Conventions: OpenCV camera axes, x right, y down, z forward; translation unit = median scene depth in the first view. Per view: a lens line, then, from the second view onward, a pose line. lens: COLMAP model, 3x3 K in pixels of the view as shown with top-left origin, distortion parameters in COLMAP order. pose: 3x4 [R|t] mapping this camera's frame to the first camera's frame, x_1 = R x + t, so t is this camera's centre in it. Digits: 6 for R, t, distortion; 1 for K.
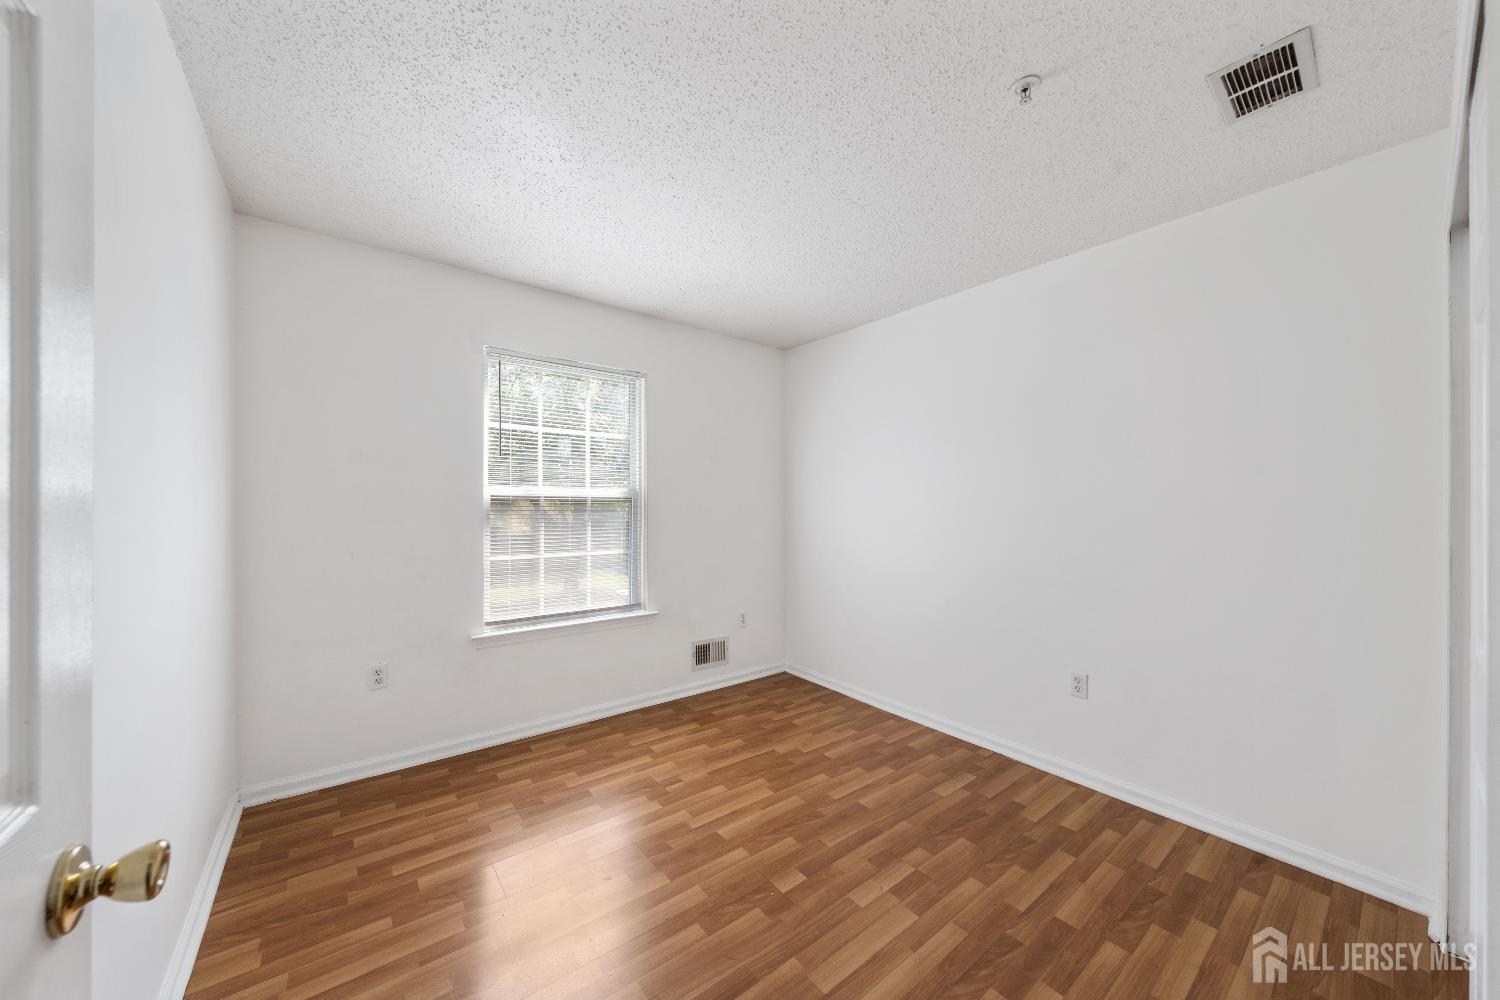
lens RADIAL K [[521.1, 0, 742.2], [0, 521.1, 503.1], [0, 0, 1]] dist [-0.001736, -0.000182]
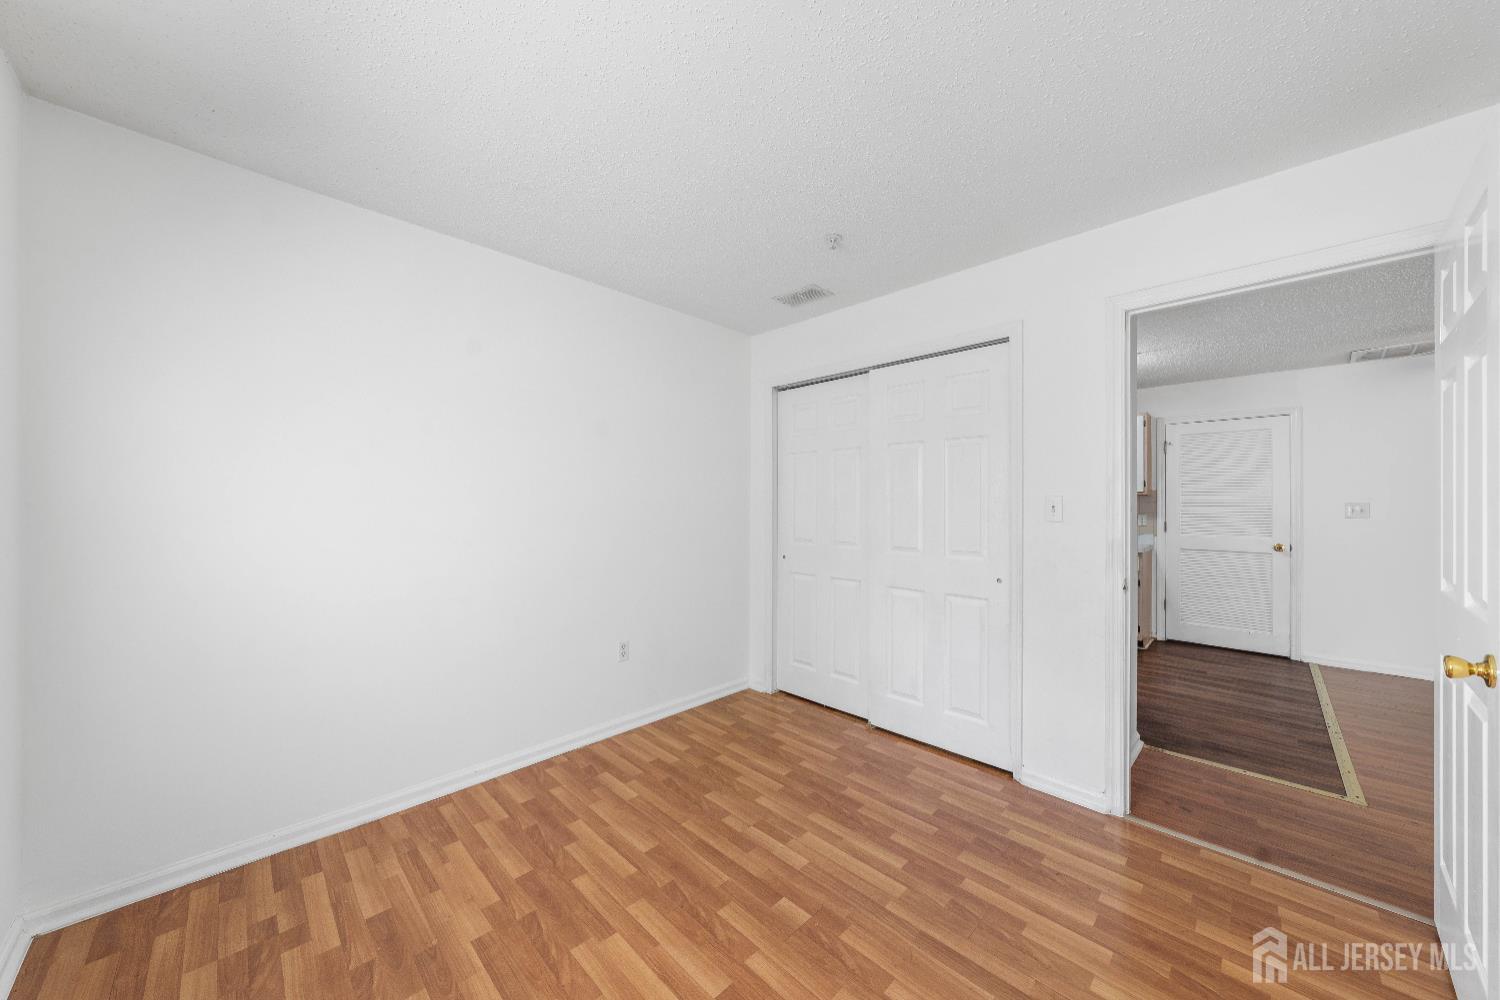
lens RADIAL K [[521.1, 0, 742.2], [0, 521.1, 503.1], [0, 0, 1]] dist [-0.001736, -0.000182]
pose [[-0.124022, -0.008309, 0.992245, -0.611457], [-0.010479, 0.999920, 0.007064, -0.008065], [-0.992224, -0.009522, -0.124099, 0.907001]]
